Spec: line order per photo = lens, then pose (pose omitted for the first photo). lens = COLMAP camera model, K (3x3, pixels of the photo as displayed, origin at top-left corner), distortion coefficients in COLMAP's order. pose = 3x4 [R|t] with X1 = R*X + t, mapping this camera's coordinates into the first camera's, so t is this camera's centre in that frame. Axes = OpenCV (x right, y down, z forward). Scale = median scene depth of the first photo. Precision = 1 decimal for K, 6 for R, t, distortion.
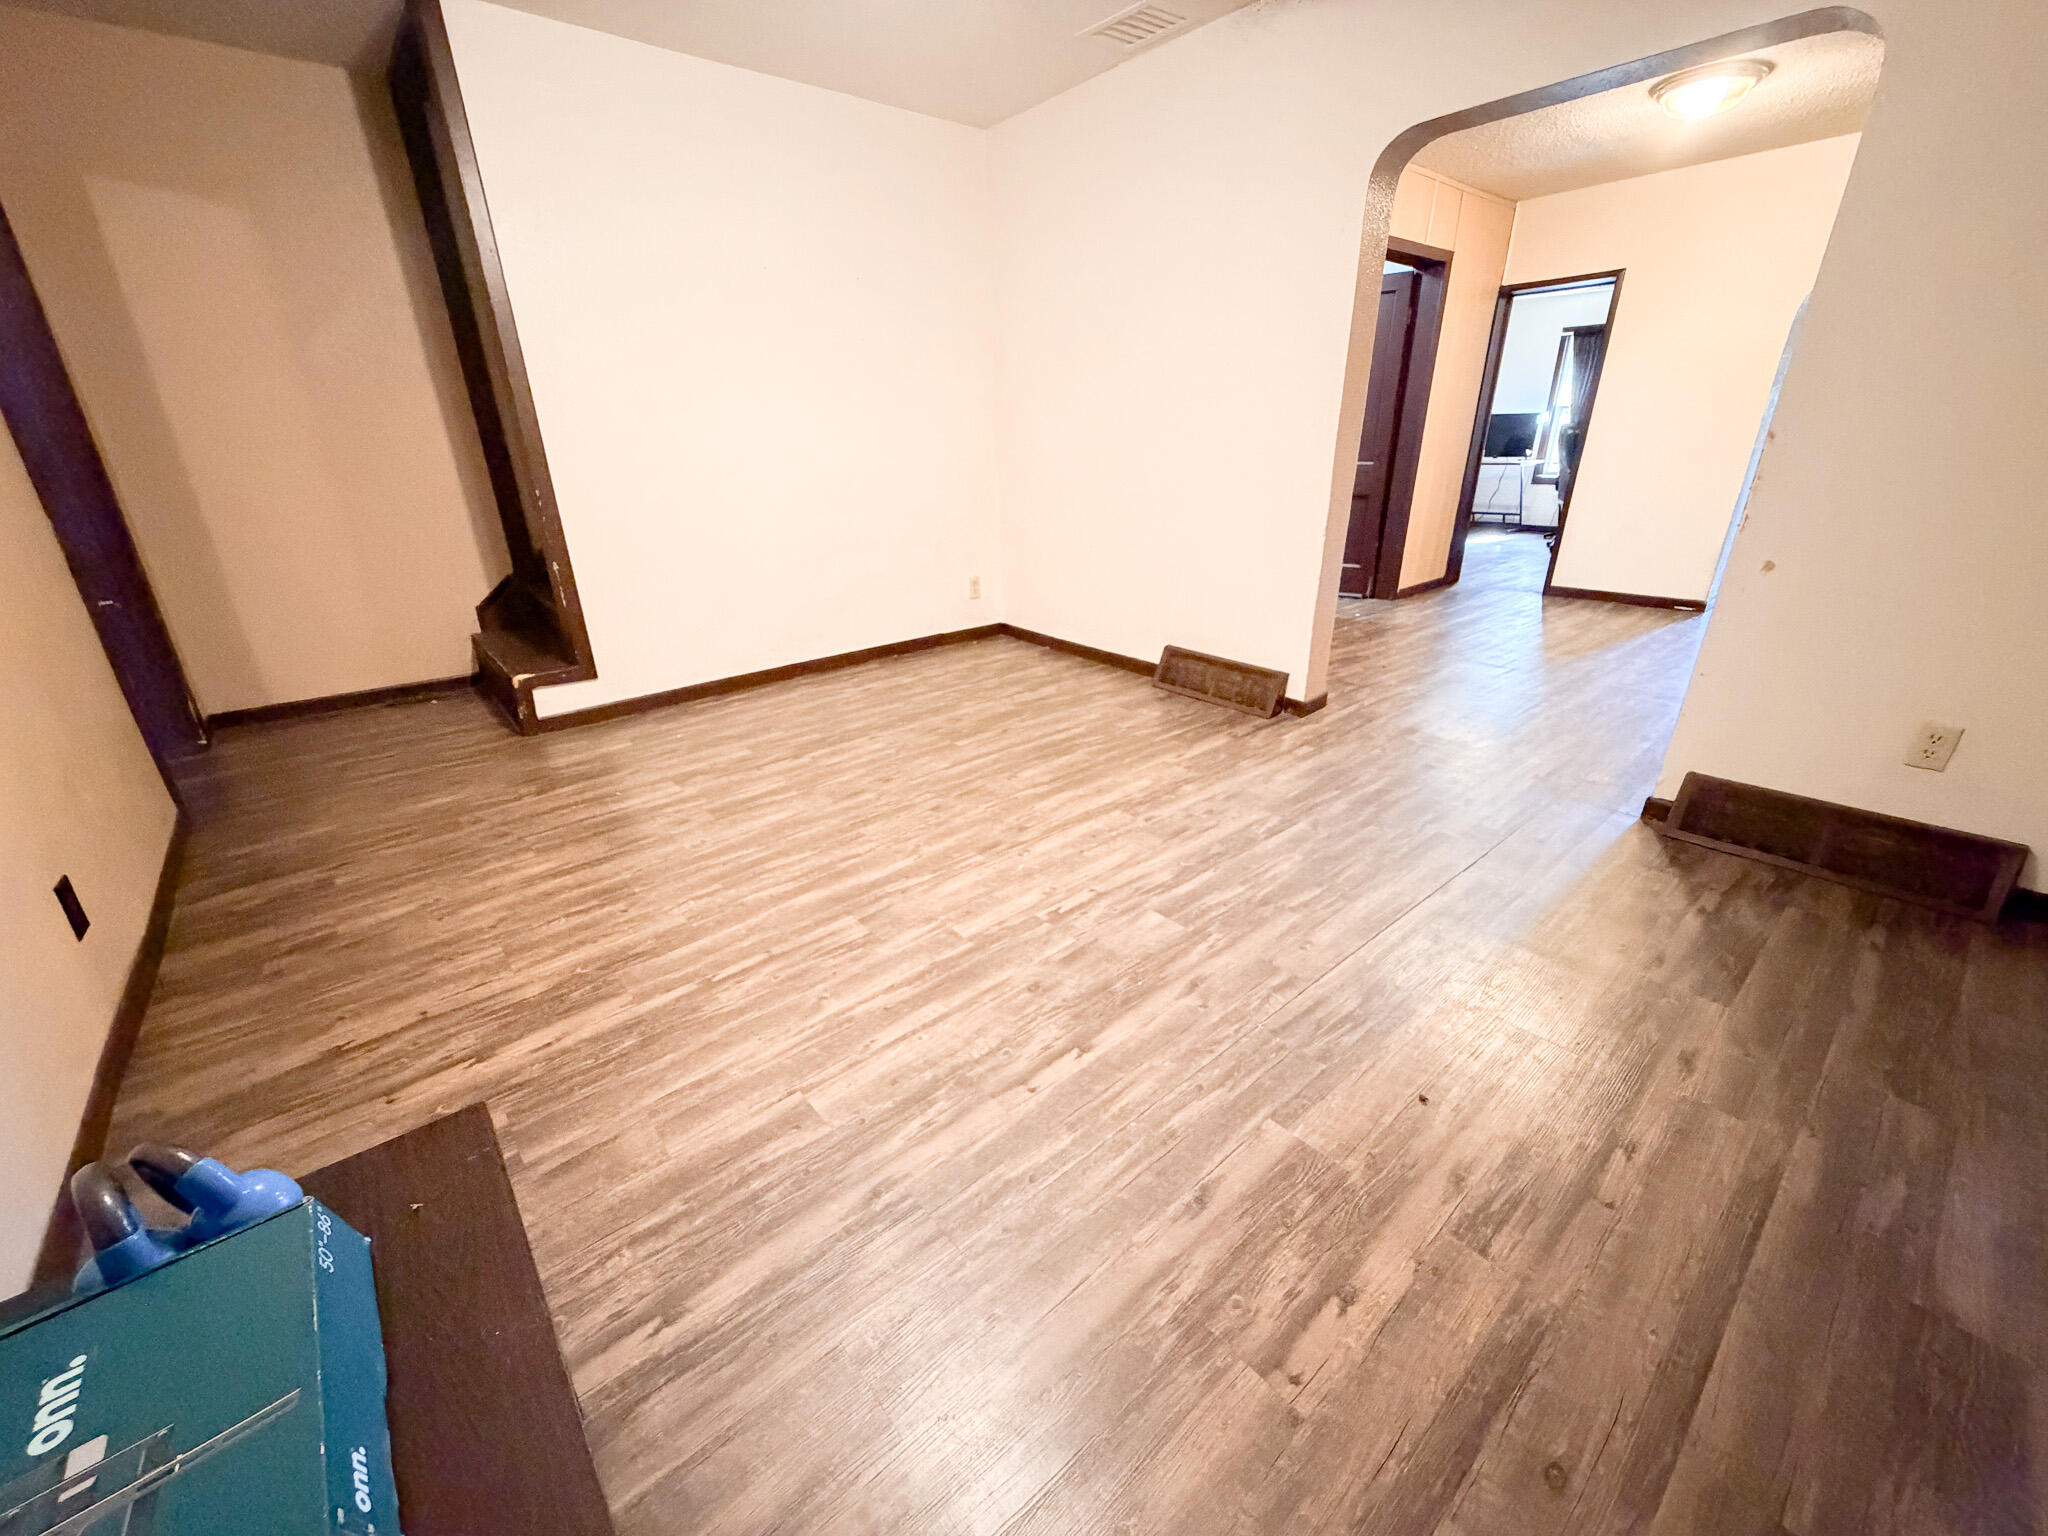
lens RADIAL K [[819.0, 0, 1019.9], [0, 819.0, 768.5], [0, 0, 1]] dist [0.001746, -0.000177]
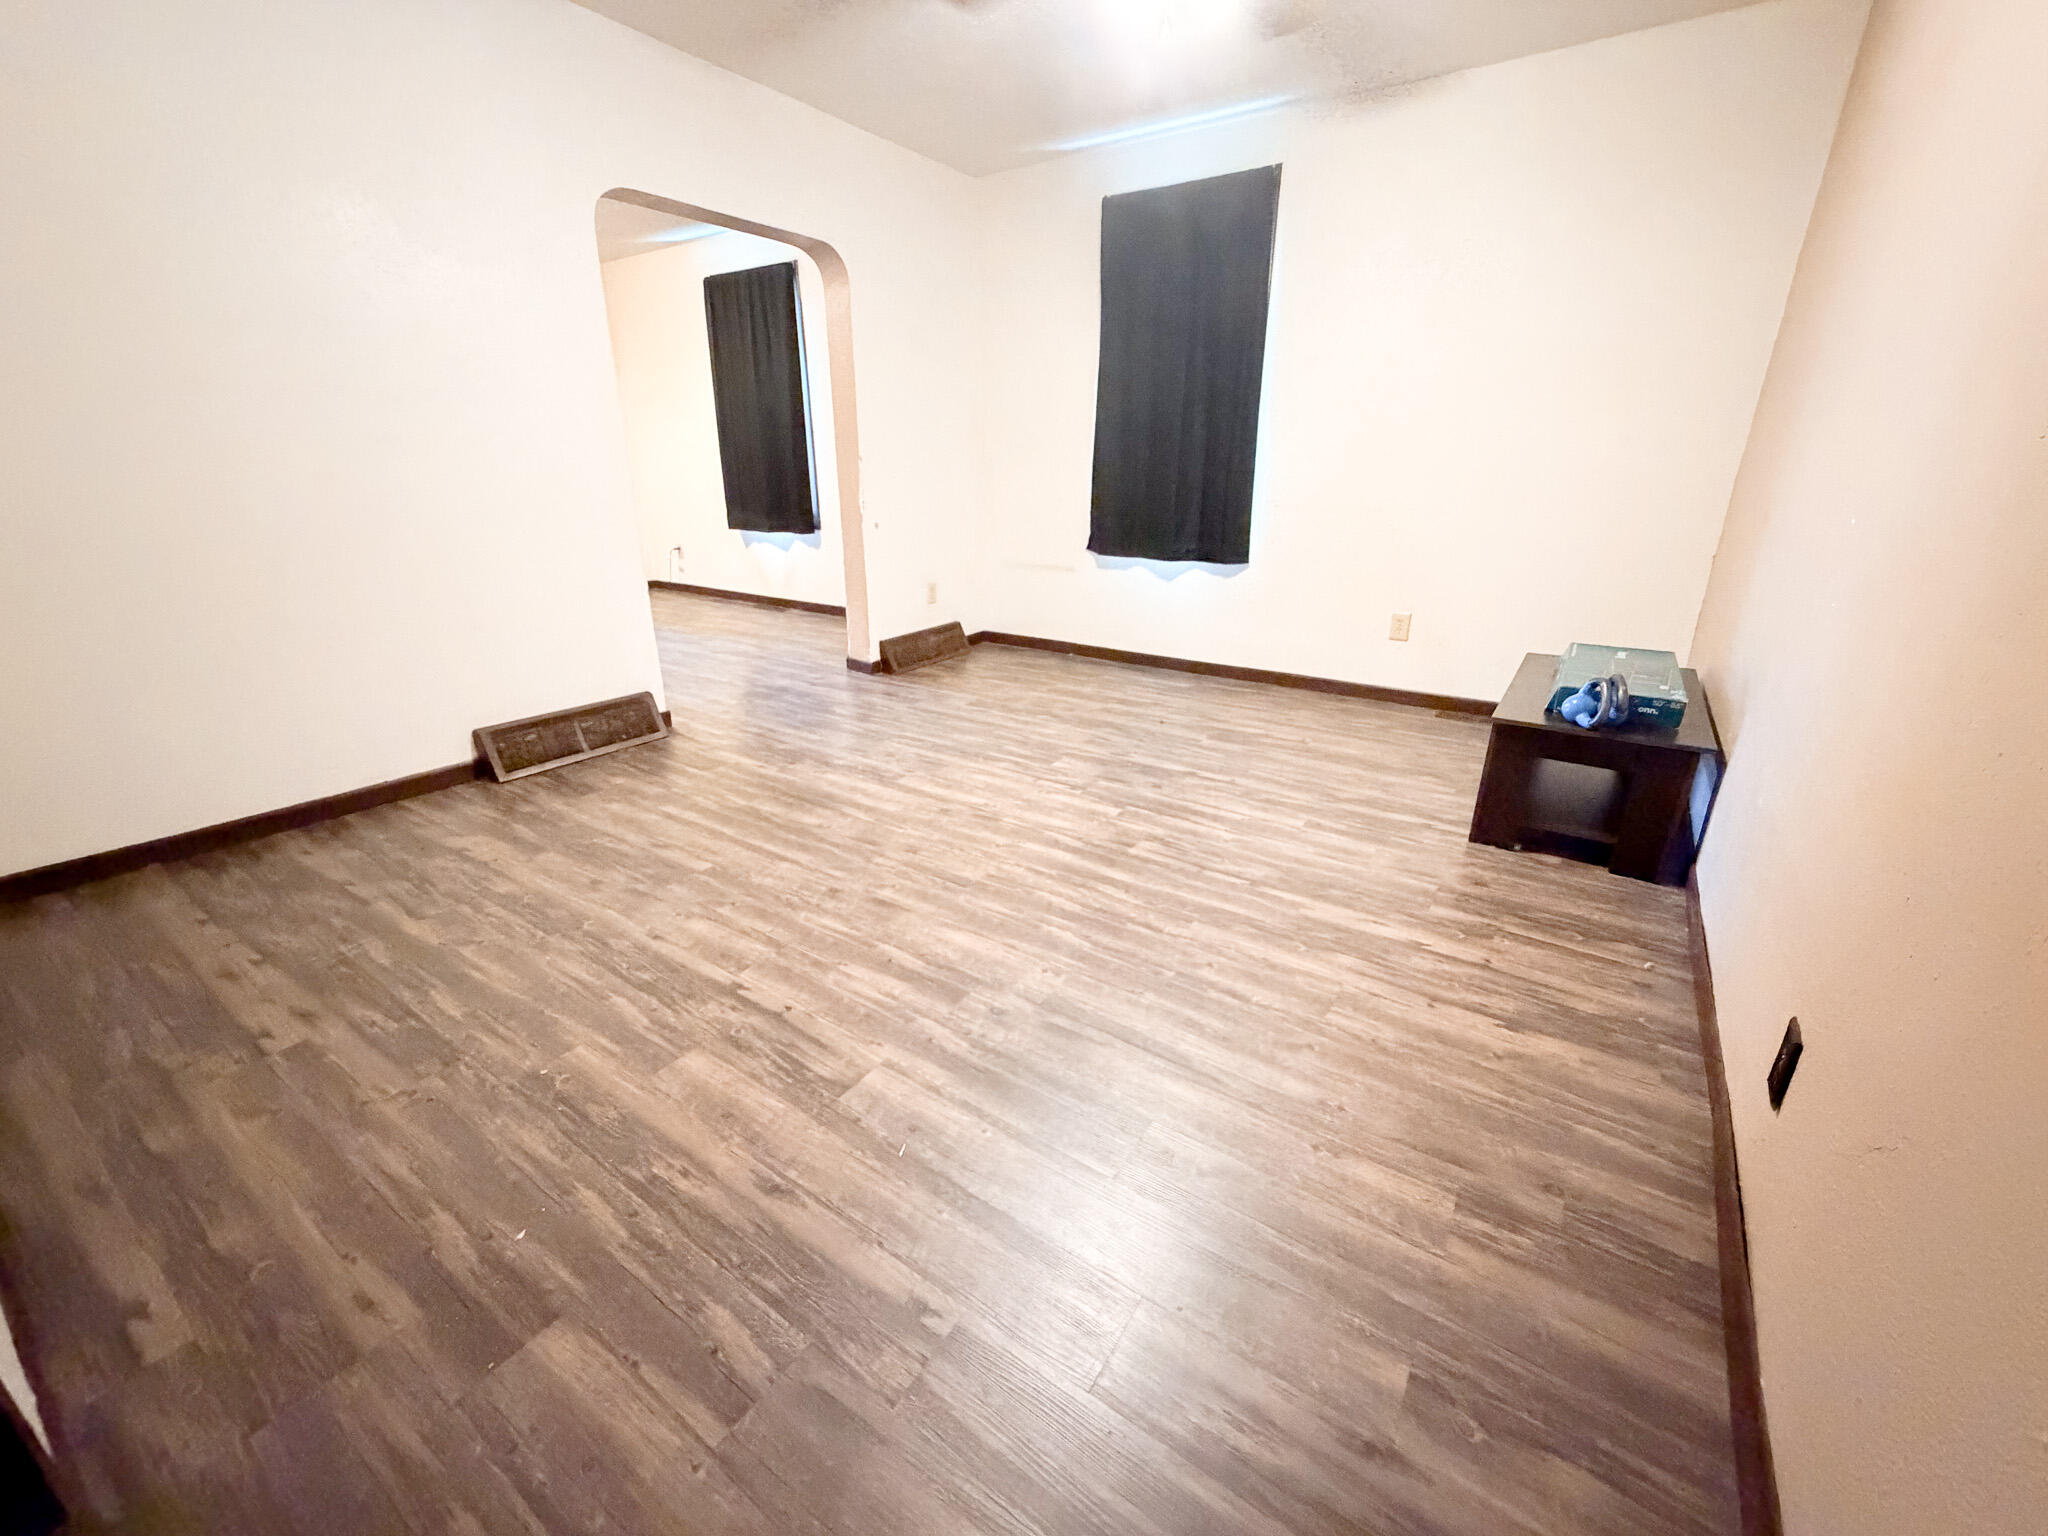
lens RADIAL K [[819.0, 0, 1019.9], [0, 819.0, 768.5], [0, 0, 1]] dist [0.001746, -0.000177]
pose [[-0.263022, -0.327153, 0.907629, -1.130784], [0.365702, 0.836745, 0.407579, -0.432396], [-0.892794, 0.439124, -0.100442, 1.139482]]
